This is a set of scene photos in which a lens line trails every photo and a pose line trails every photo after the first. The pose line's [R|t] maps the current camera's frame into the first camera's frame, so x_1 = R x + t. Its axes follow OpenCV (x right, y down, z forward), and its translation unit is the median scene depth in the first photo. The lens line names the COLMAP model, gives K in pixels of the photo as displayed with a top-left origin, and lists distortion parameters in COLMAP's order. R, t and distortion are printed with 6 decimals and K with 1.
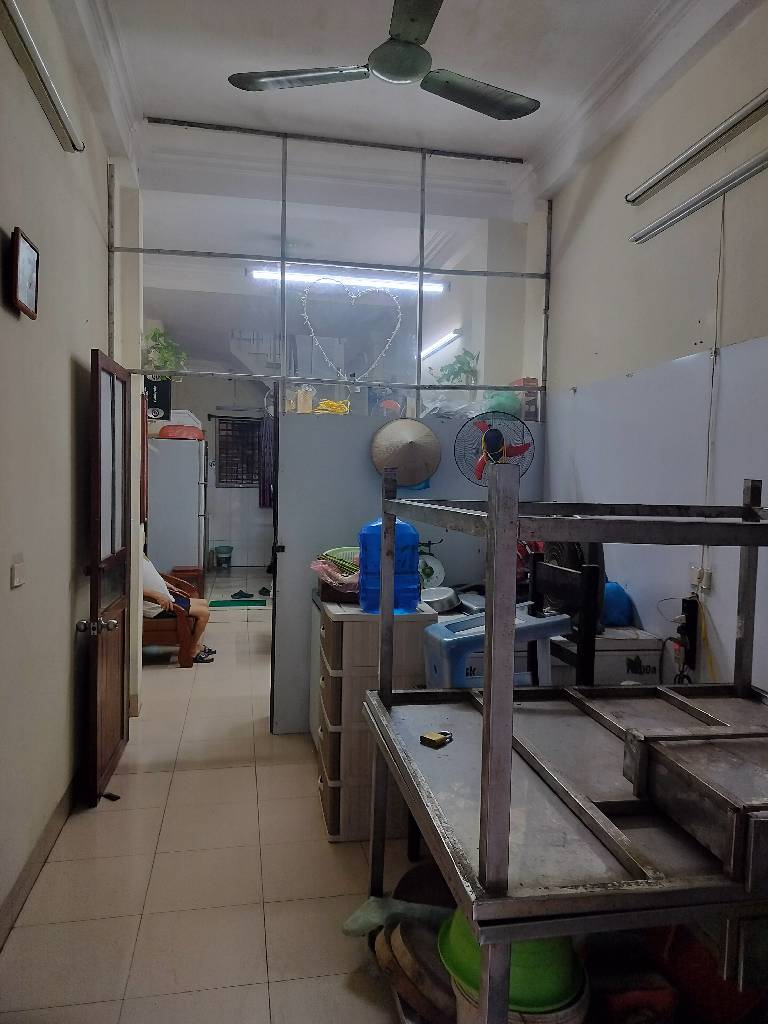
lens RADIAL K [[720.6, 0, 382.8], [0, 720.6, 513.6], [0, 0, 1]] dist [0.005645, 0.001858]
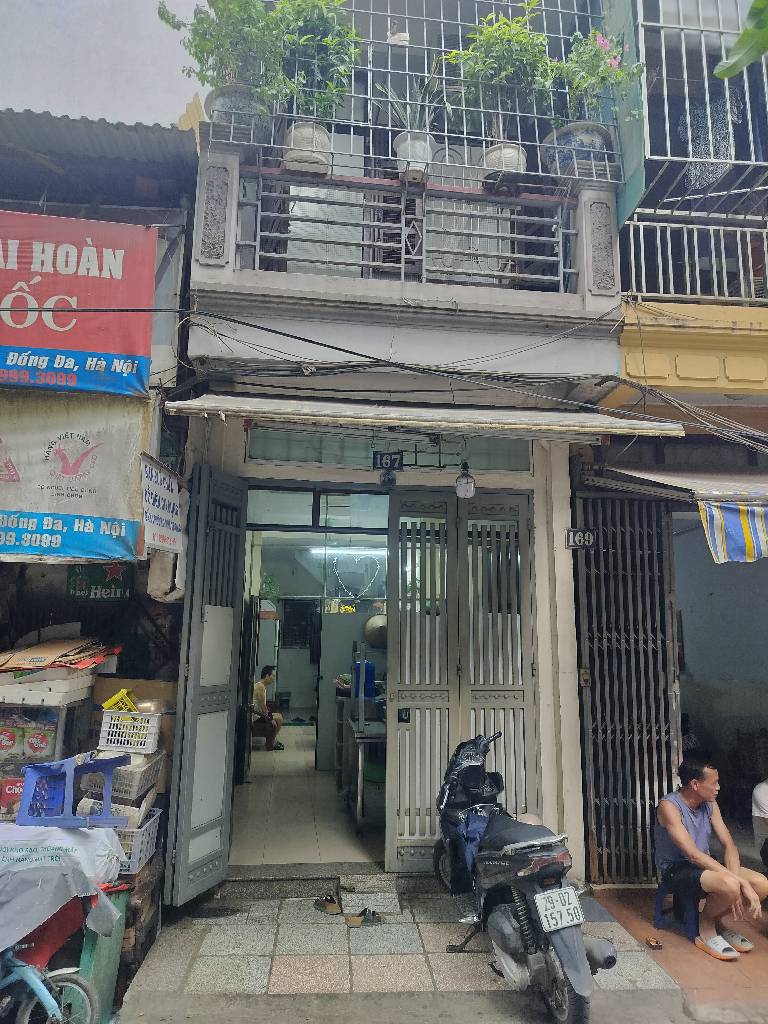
lens RADIAL K [[720.6, 0, 383.1], [0, 720.6, 511.6], [0, 0, 1]] dist [0.005645, 0.001858]
pose [[0.997841, -0.020610, -0.062365, 0.131011], [0.006417, 0.975544, -0.219709, 0.025891], [0.065368, 0.218834, 0.973570, -0.836008]]
